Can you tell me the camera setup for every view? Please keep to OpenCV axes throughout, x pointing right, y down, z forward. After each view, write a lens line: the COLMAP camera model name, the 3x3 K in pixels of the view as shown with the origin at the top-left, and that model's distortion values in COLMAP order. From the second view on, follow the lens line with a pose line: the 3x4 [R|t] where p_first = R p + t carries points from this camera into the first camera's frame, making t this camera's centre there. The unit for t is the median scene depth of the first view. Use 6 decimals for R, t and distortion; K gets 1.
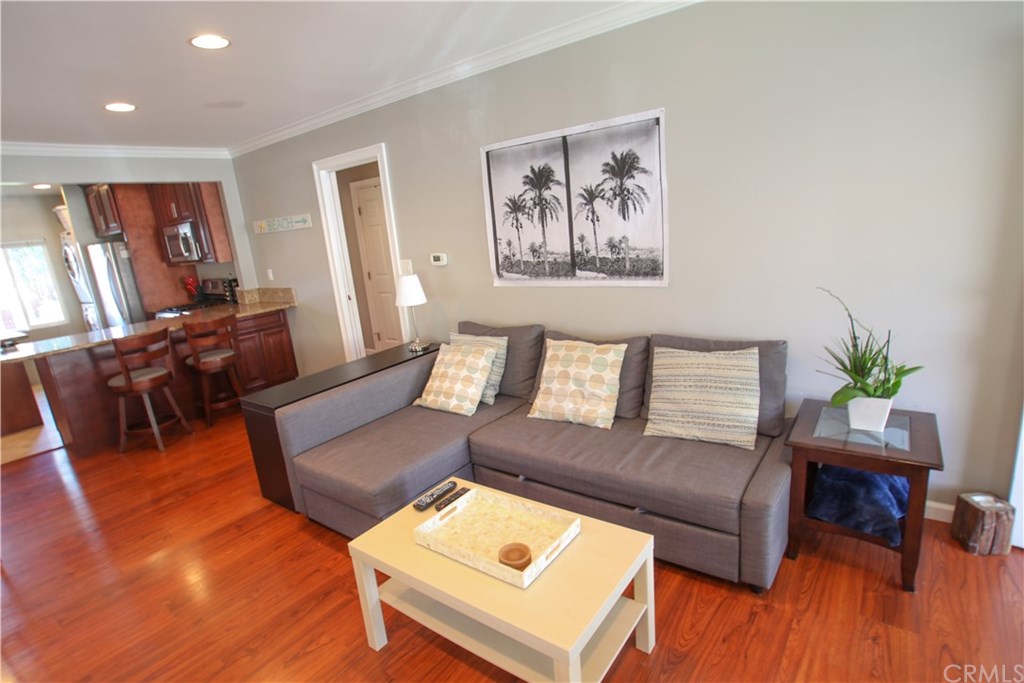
lens RADIAL K [[516.2, 0, 513.9], [0, 516.2, 343.0], [0, 0, 1]] dist [-0.053541, 0.022213]
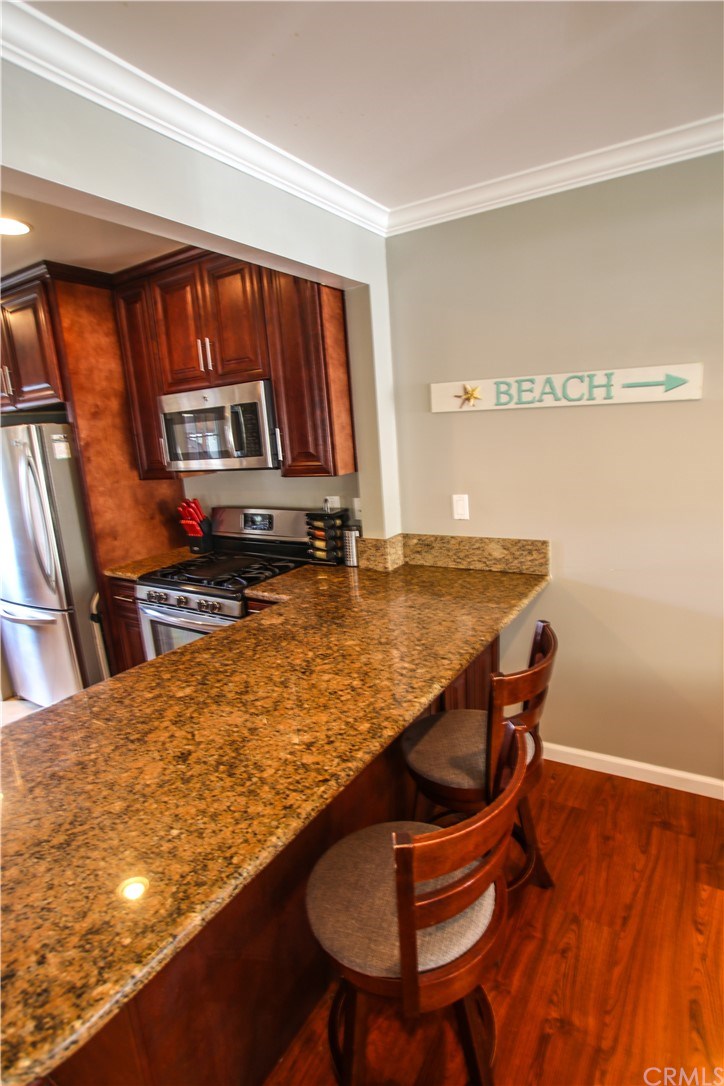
lens RADIAL K [[547.4, 0, 357.7], [0, 547.4, 545.5], [0, 0, 1]] dist [-0.053541, 0.022213]
pose [[0.995483, 0.006578, 0.094711, -0.561814], [-0.004888, 0.999825, -0.018065, -0.084289], [-0.094814, 0.017520, 0.995341, 0.496793]]
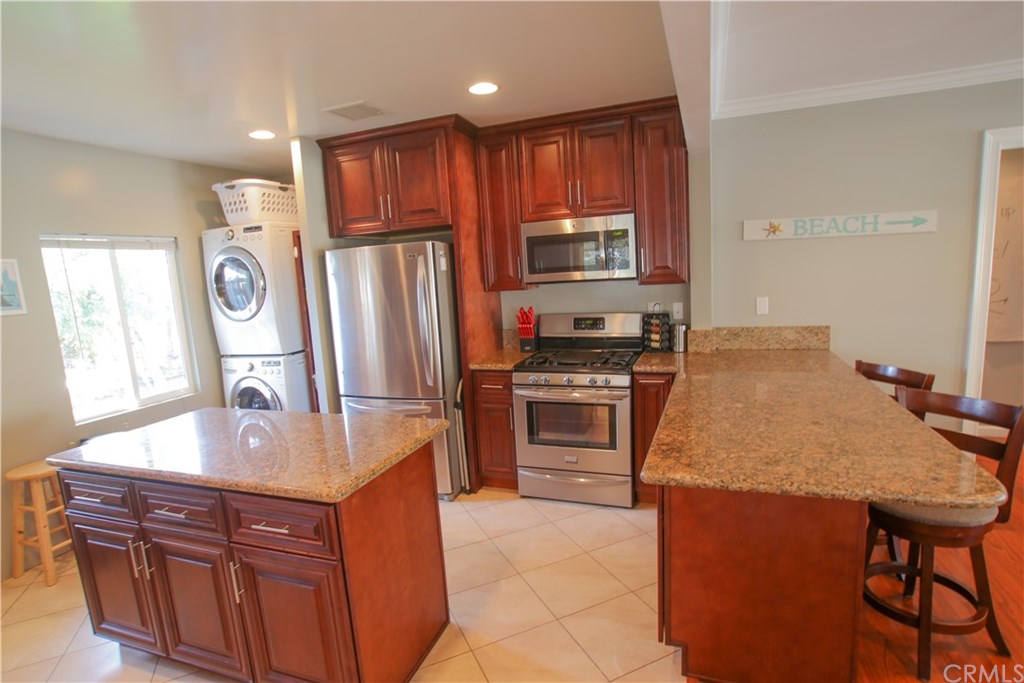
lens RADIAL K [[516.2, 0, 503.8], [0, 516.2, 343.5], [0, 0, 1]] dist [-0.053541, 0.022213]
pose [[0.955415, -0.000554, 0.295266, -0.892387], [0.033321, 0.993813, -0.105955, -0.028657], [-0.293381, 0.111069, 0.949522, 0.460977]]
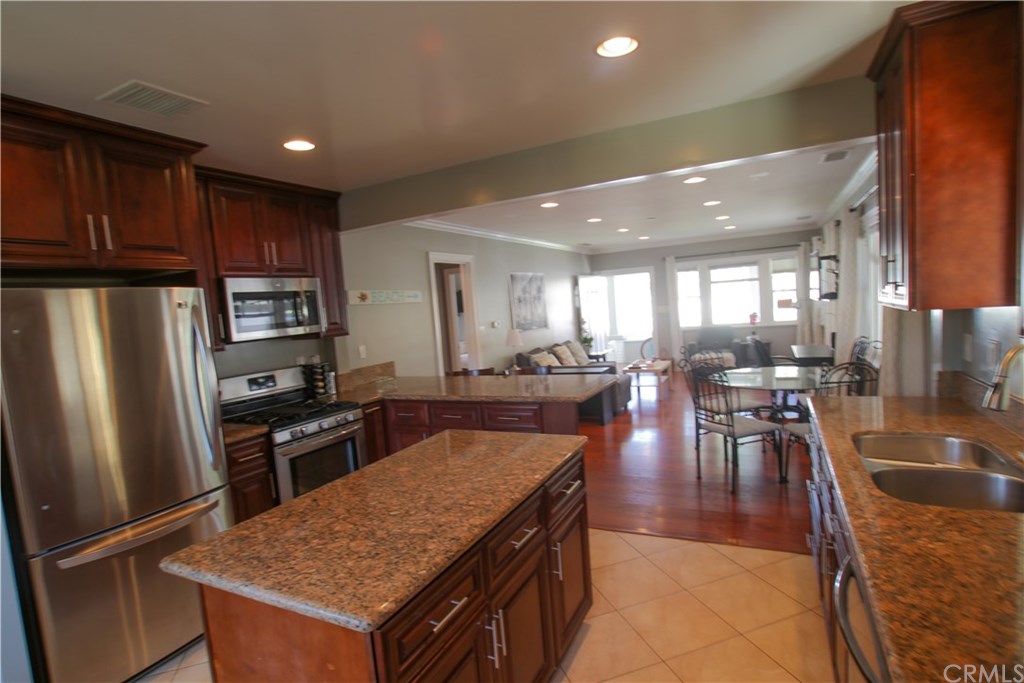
lens RADIAL K [[516.2, 0, 520.0], [0, 516.2, 351.5], [0, 0, 1]] dist [-0.053541, 0.022213]
pose [[-0.180991, 0.020707, 0.983267, -1.277704], [0.319227, 0.946883, 0.038820, -0.076177], [-0.930235, 0.320911, -0.177988, 0.834543]]
